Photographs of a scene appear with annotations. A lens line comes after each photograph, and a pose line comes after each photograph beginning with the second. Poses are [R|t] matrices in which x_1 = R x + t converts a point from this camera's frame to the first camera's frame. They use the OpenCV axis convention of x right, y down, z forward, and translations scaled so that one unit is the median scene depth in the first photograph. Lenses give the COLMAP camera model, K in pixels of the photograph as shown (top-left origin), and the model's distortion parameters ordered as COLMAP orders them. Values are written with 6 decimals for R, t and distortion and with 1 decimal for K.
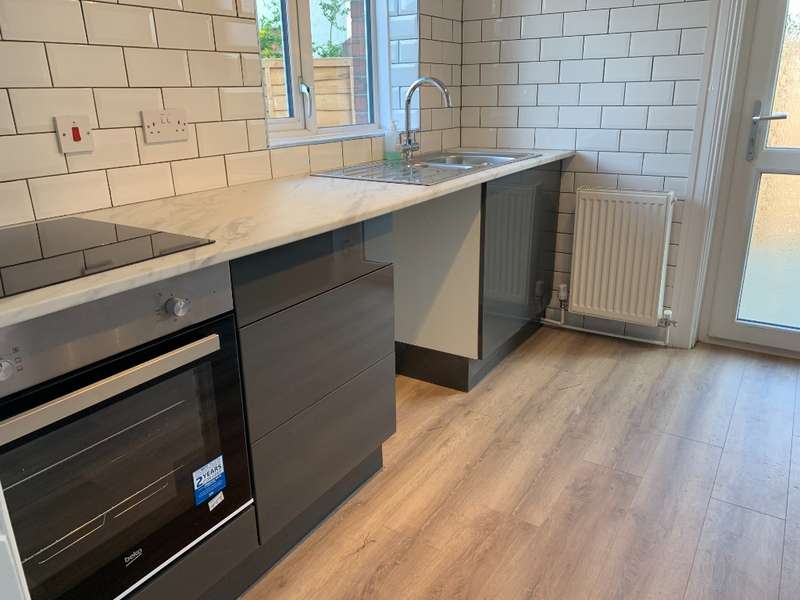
lens RADIAL K [[616.6, 0, 400.1], [0, 616.6, 295.6], [0, 0, 1]] dist [0.064081, -0.063647]
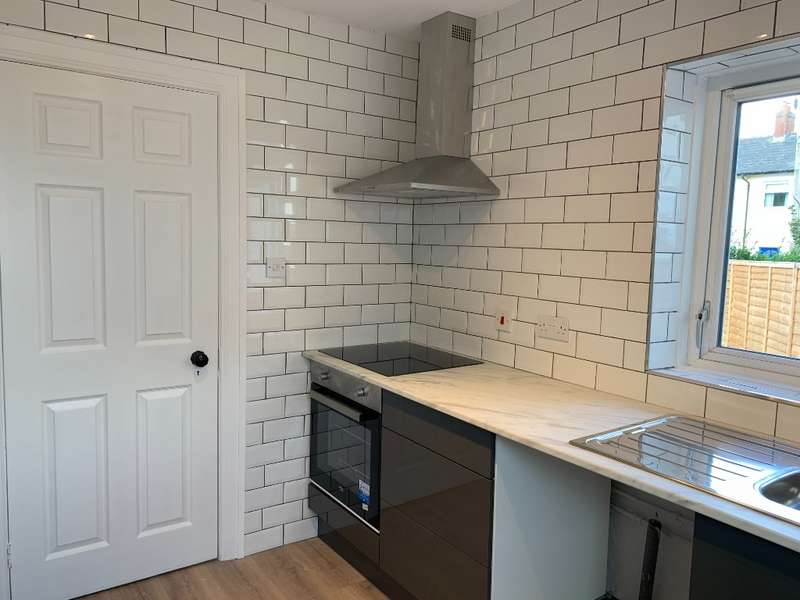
lens RADIAL K [[616.6, 0, 397.2], [0, 616.6, 302.8], [0, 0, 1]] dist [0.064081, -0.063647]
pose [[-0.391195, 0.100910, -0.914759, 1.138765], [-0.316903, 0.918412, 0.236837, -0.611448], [0.864025, 0.382539, -0.327300, 1.284958]]
